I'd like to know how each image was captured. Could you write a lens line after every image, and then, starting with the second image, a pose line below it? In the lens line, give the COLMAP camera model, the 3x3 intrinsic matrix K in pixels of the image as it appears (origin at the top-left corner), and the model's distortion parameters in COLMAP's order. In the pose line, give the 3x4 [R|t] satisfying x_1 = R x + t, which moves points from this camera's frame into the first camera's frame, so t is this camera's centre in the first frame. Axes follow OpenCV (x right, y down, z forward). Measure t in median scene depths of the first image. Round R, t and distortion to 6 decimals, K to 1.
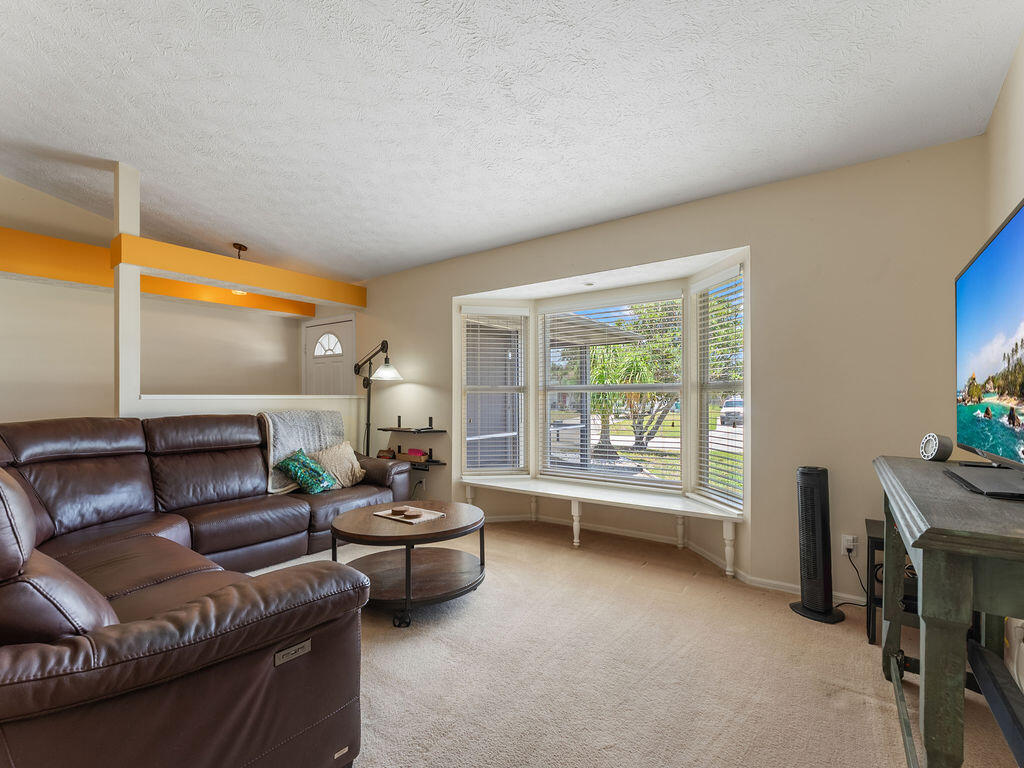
lens RADIAL K [[468.4, 0, 517.7], [0, 468.4, 394.1], [0, 0, 1]] dist [0.001263, 0.001355]
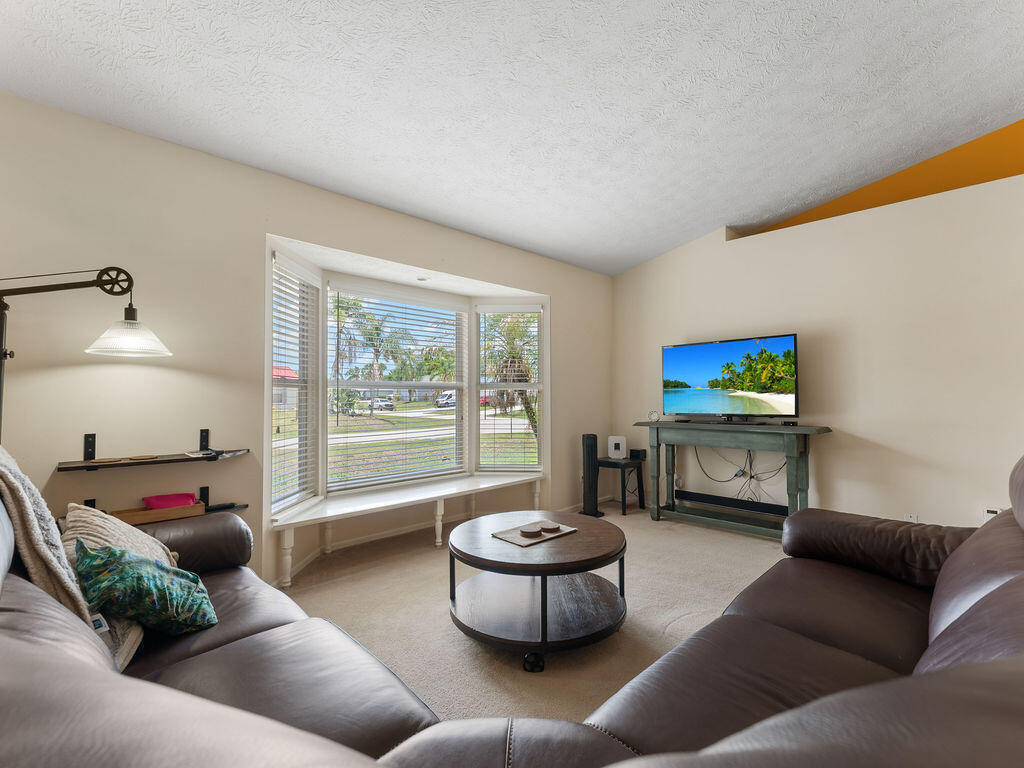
lens RADIAL K [[468.4, 0, 516.6], [0, 468.4, 389.2], [0, 0, 1]] dist [0.001263, 0.001355]
pose [[0.179657, 0.010897, 0.983669, -0.822088], [-0.011837, 0.999890, -0.008914, 0.003113], [-0.983658, -0.010043, 0.179766, 0.670080]]
